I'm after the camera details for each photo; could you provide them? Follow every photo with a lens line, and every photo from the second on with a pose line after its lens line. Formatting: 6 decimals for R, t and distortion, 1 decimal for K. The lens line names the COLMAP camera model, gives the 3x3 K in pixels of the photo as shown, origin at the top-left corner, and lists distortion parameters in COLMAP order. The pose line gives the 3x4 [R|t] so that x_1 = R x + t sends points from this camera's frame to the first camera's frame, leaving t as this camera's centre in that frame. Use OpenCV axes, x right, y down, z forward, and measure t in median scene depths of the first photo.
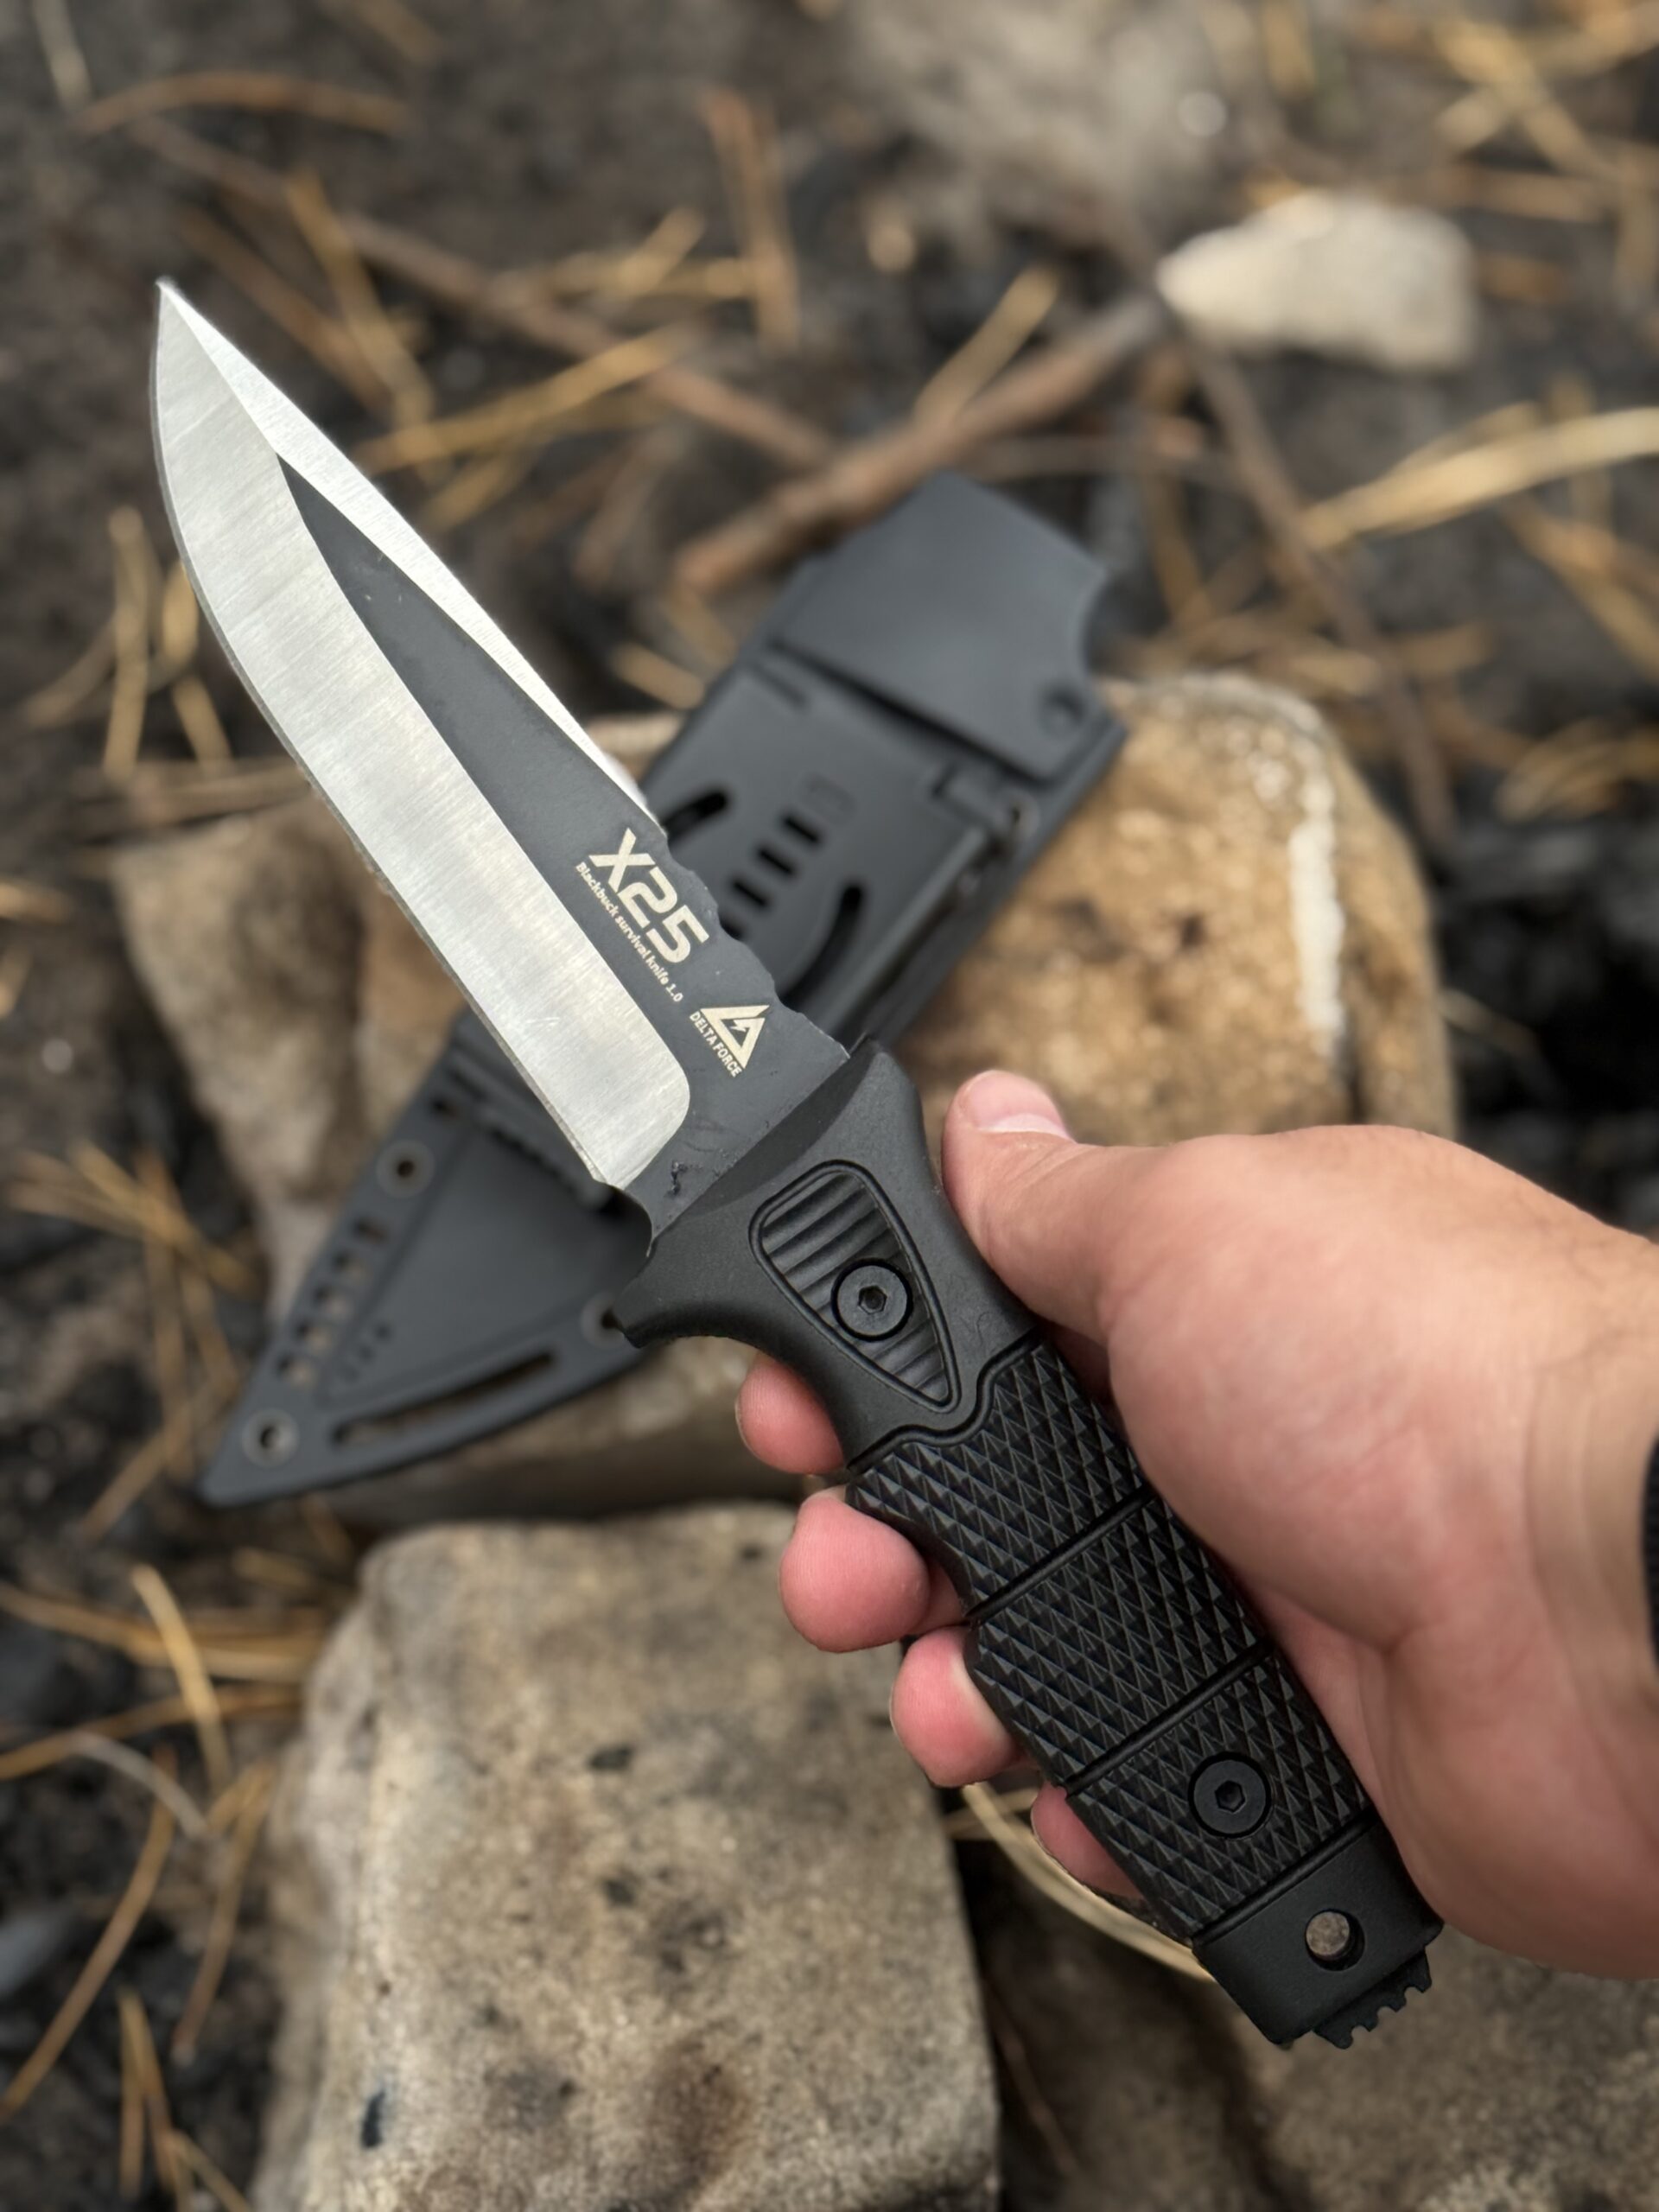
lens RADIAL K [[3536.8, 0, 836.1], [0, 3536.8, 1137.0], [0, 0, 1]] dist [0.166575, -0.244824]
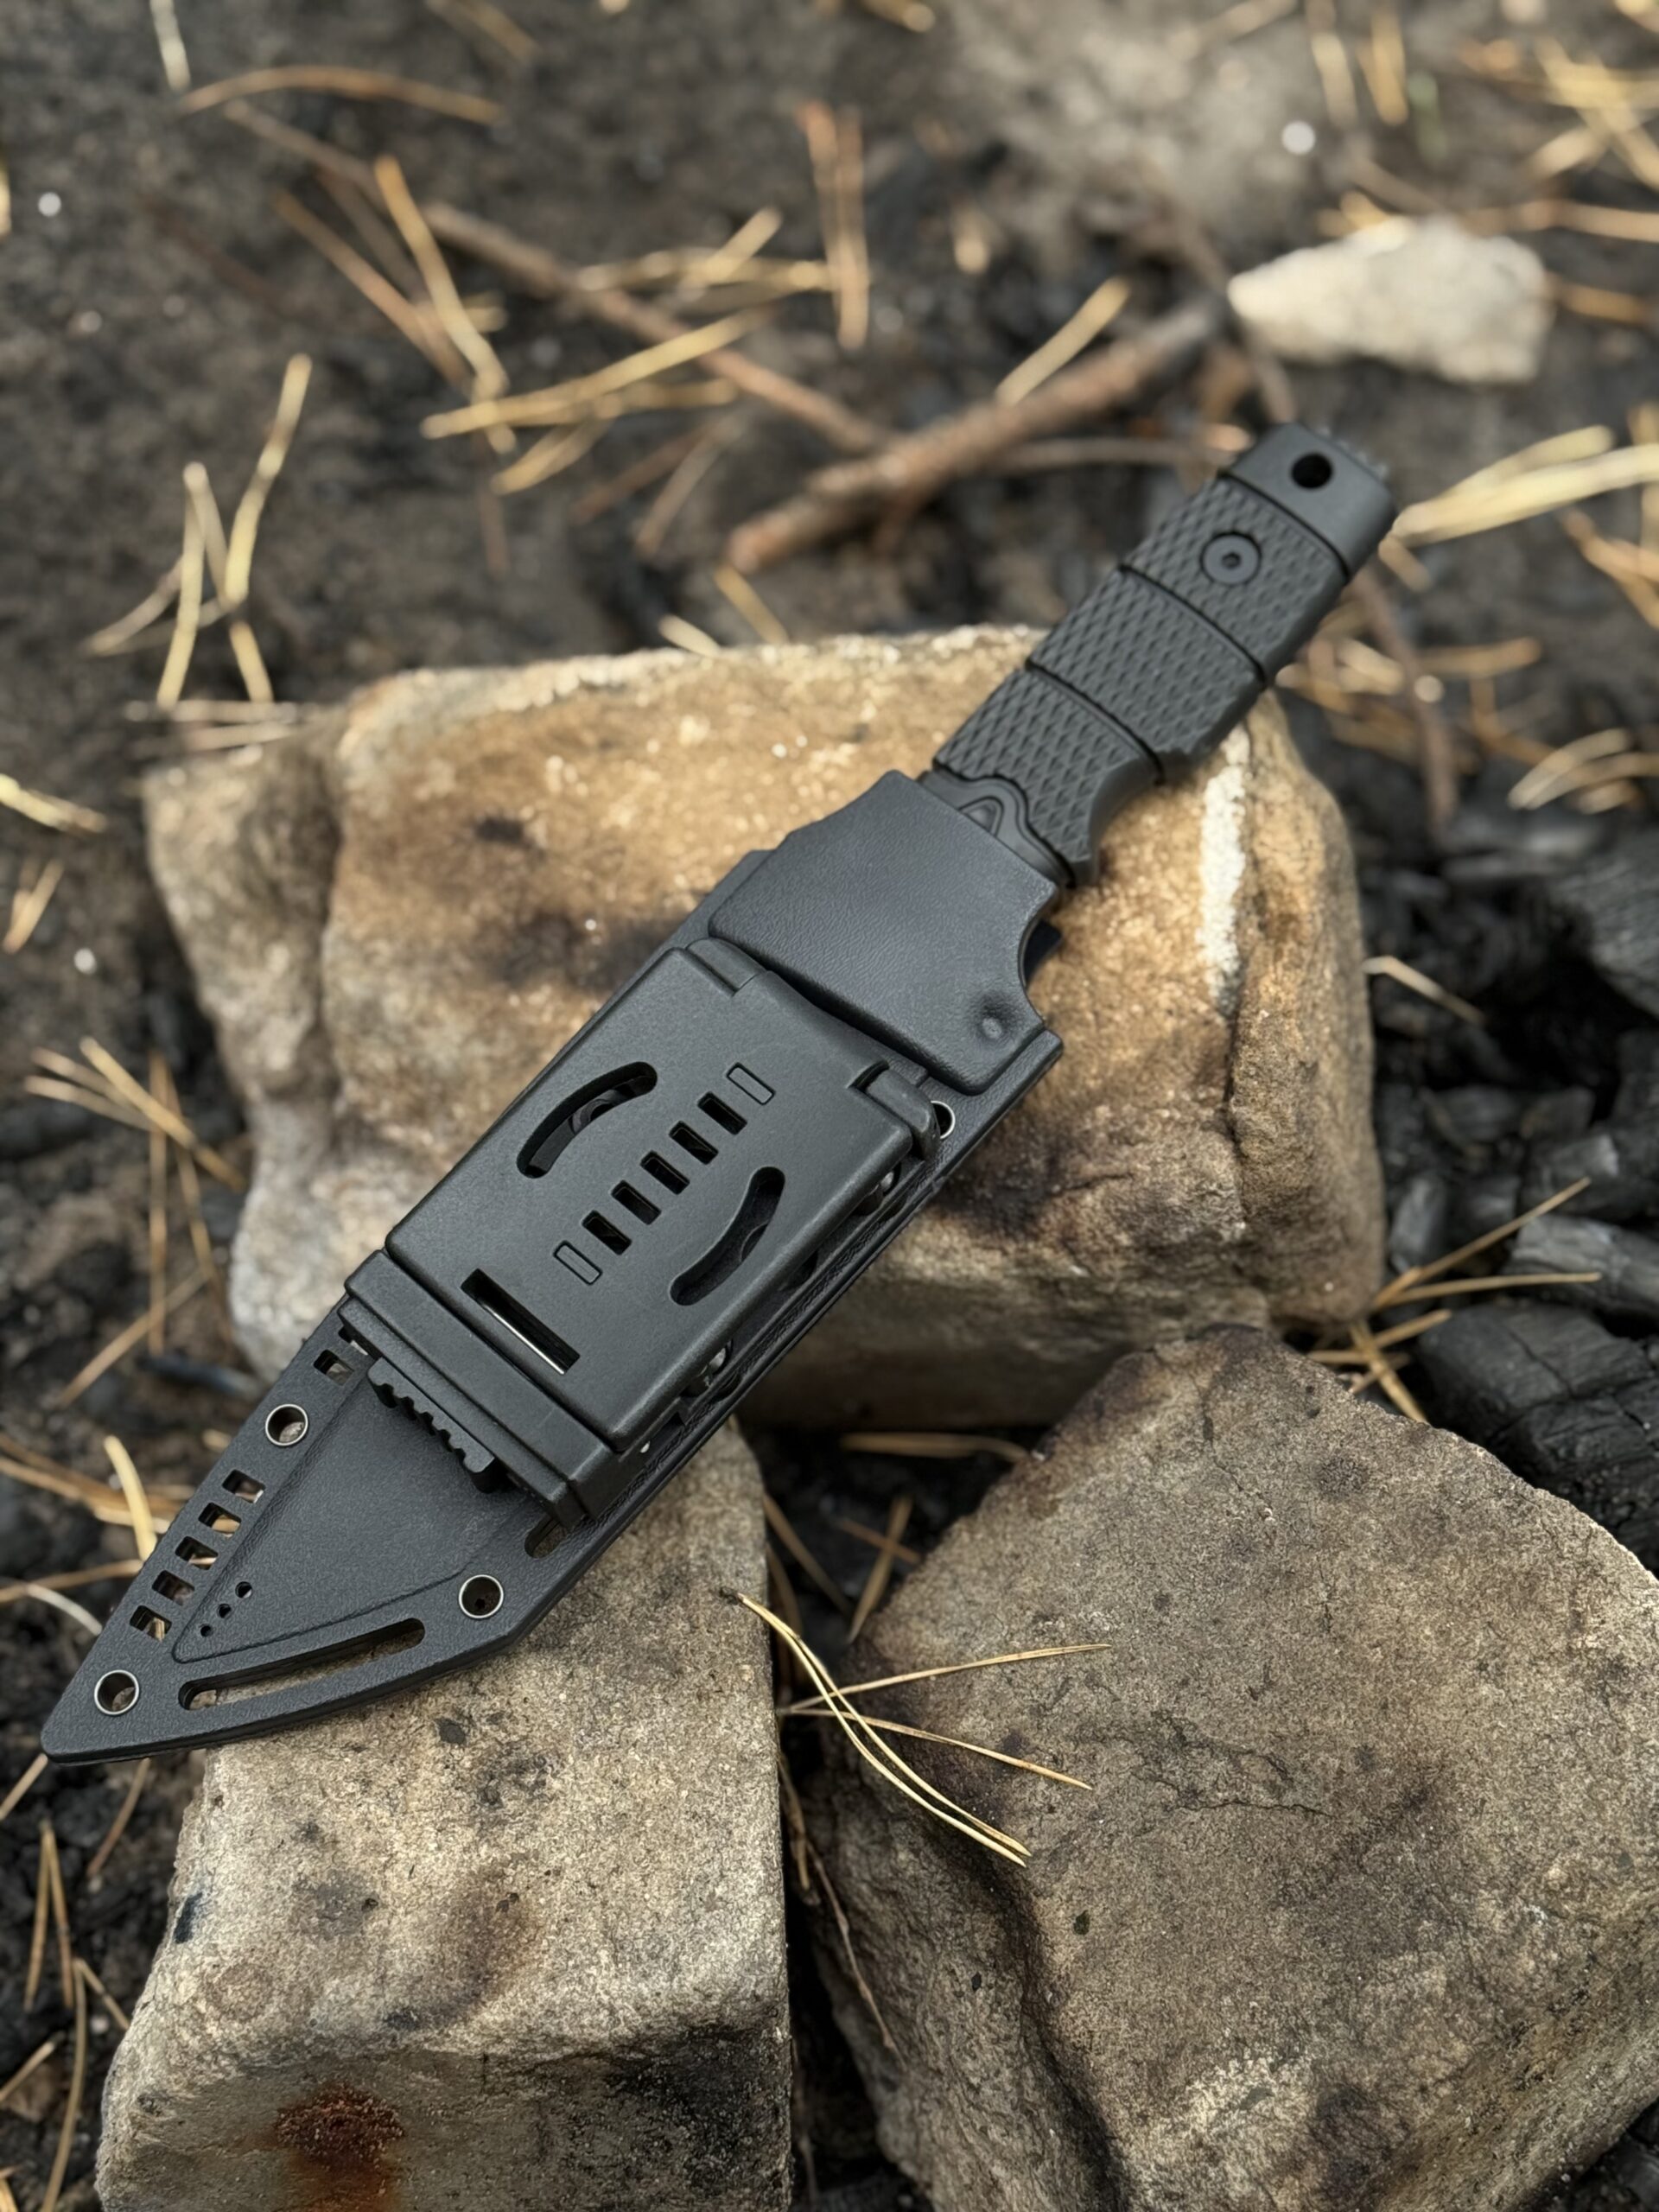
lens RADIAL K [[3532.8, 0, 849.3], [0, 3532.8, 1125.8], [0, 0, 1]] dist [0.175694, -0.280878]
pose [[0.991461, 0.052569, -0.119334, 0.154217], [-0.057319, 0.997680, -0.036729, 0.058777], [0.117126, 0.043256, 0.992175, -0.032457]]
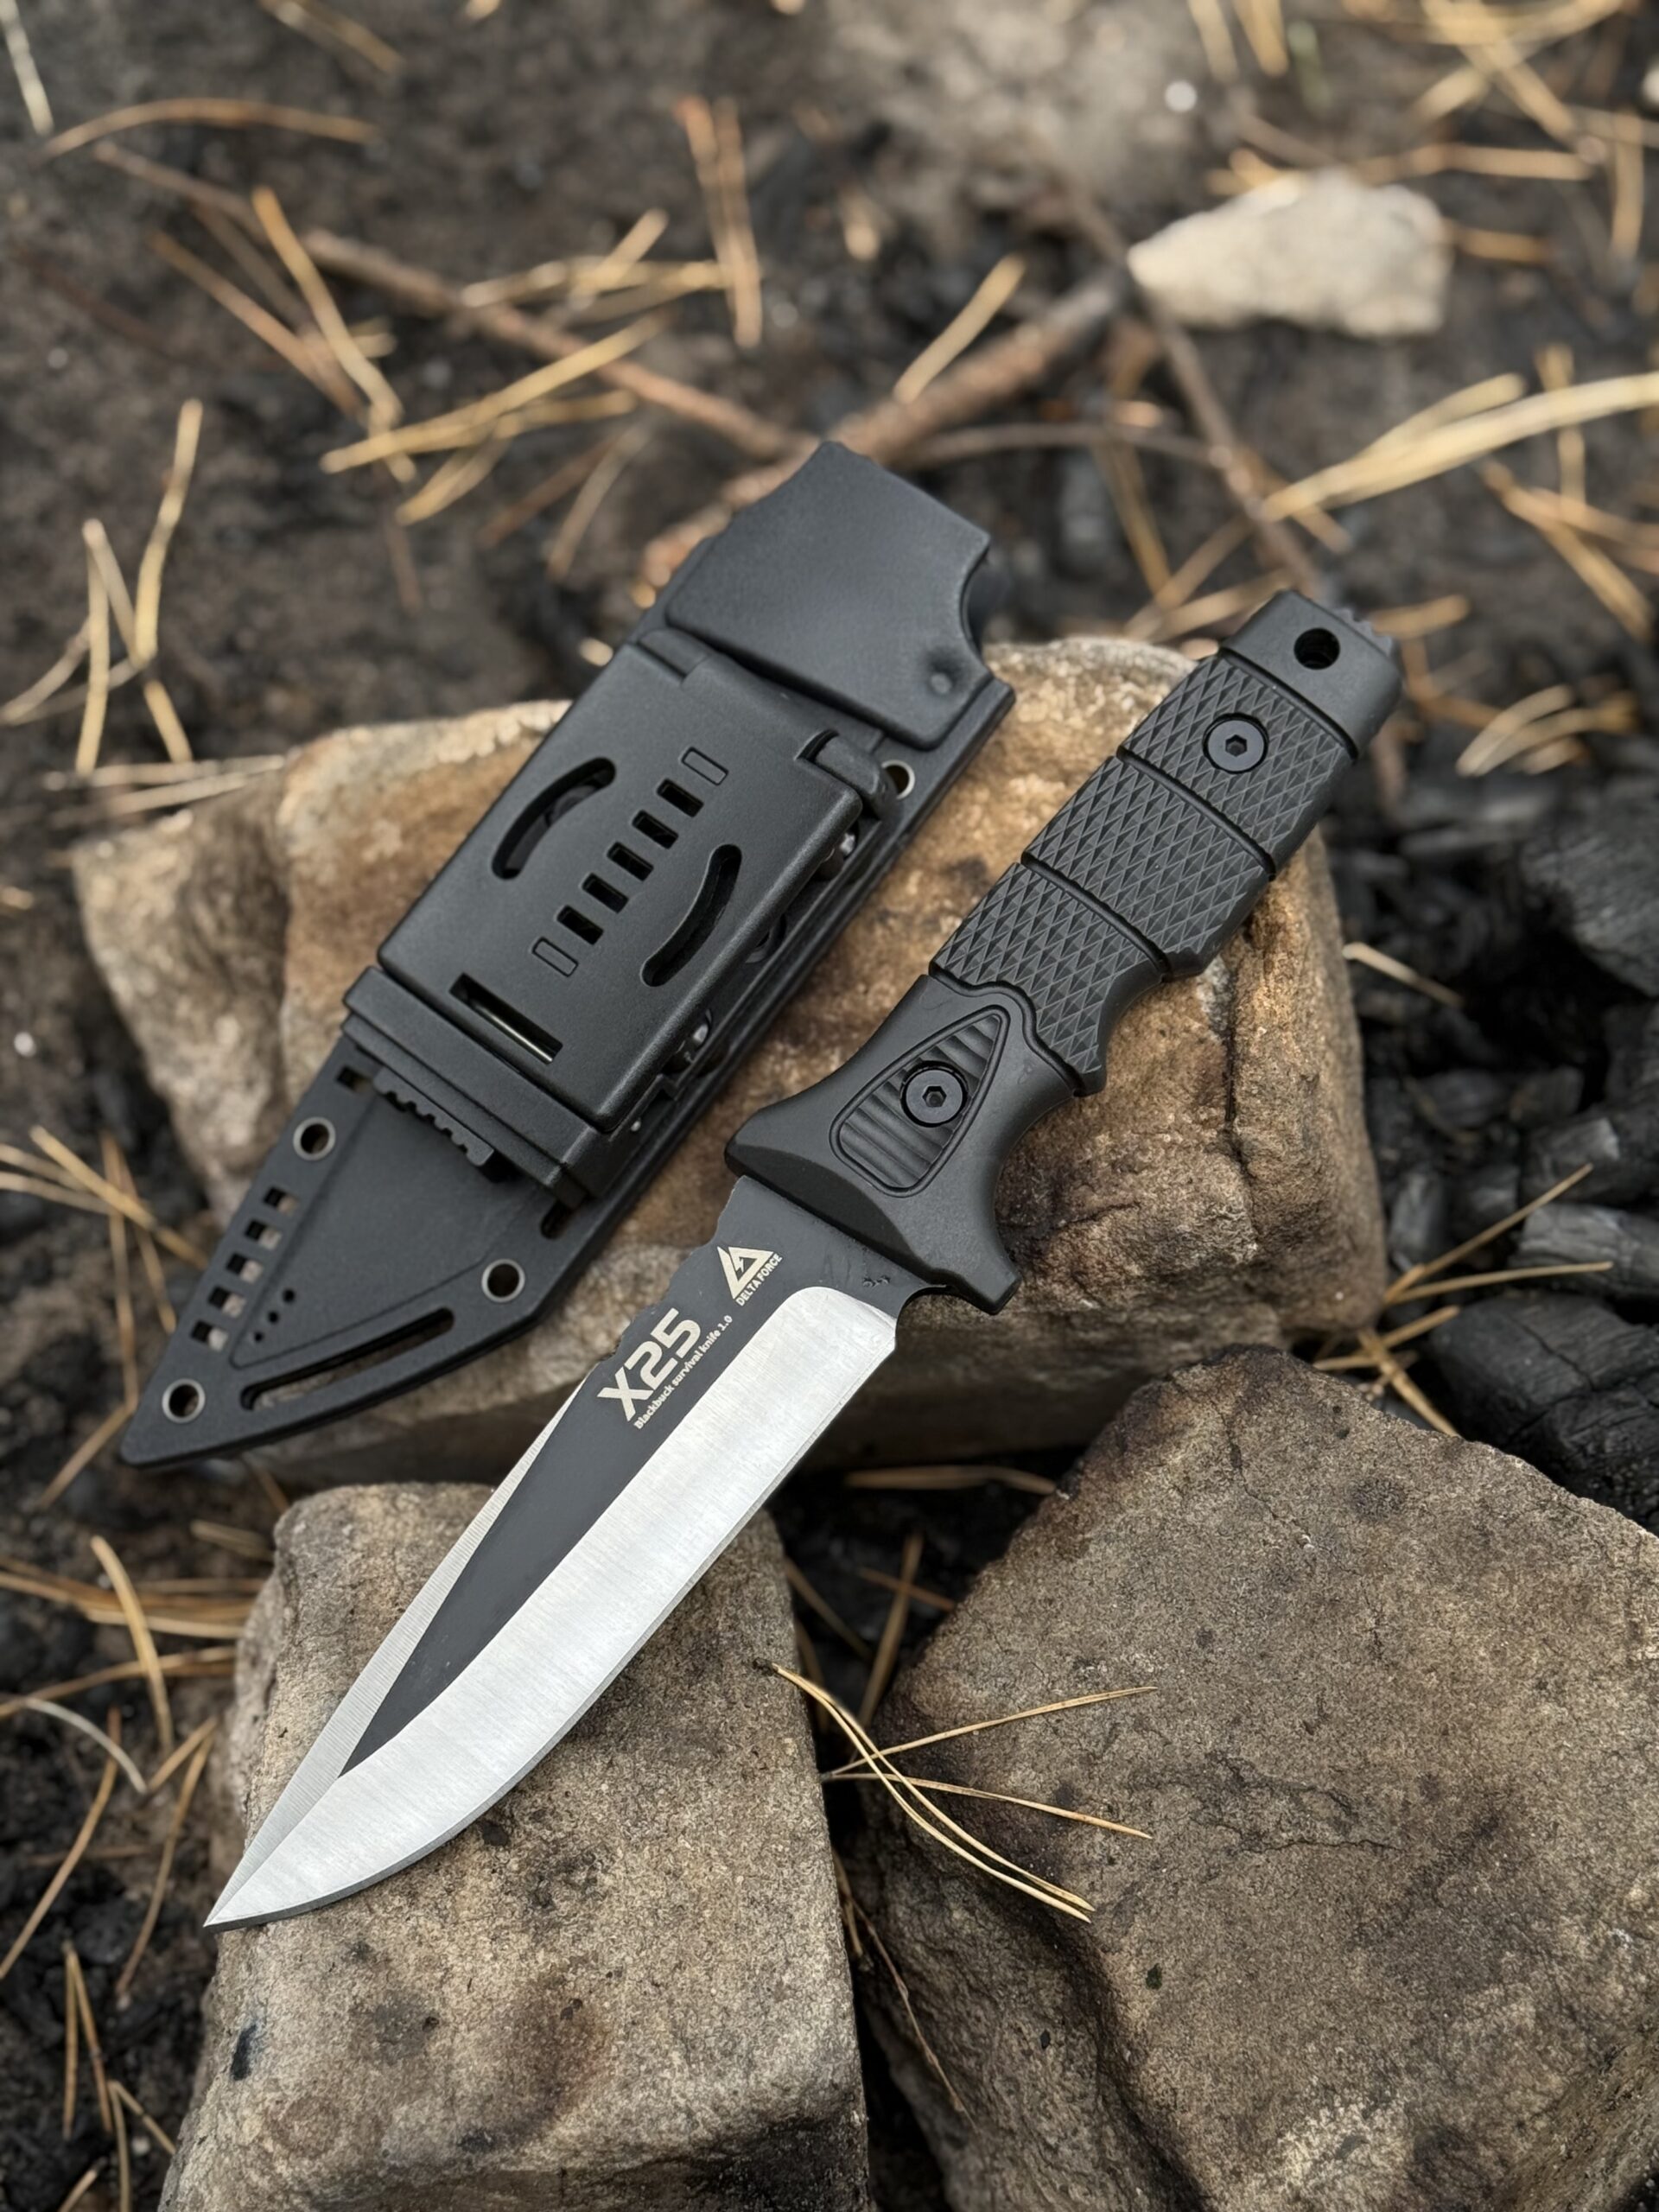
lens RADIAL K [[3541.0, 0, 819.7], [0, 3541.0, 1106.4], [0, 0, 1]] dist [0.189324, -0.372110]
pose [[0.996190, -0.020586, -0.084740, 0.111222], [0.019156, 0.999661, -0.017654, 0.020506], [0.085075, 0.015964, 0.996247, -0.016972]]
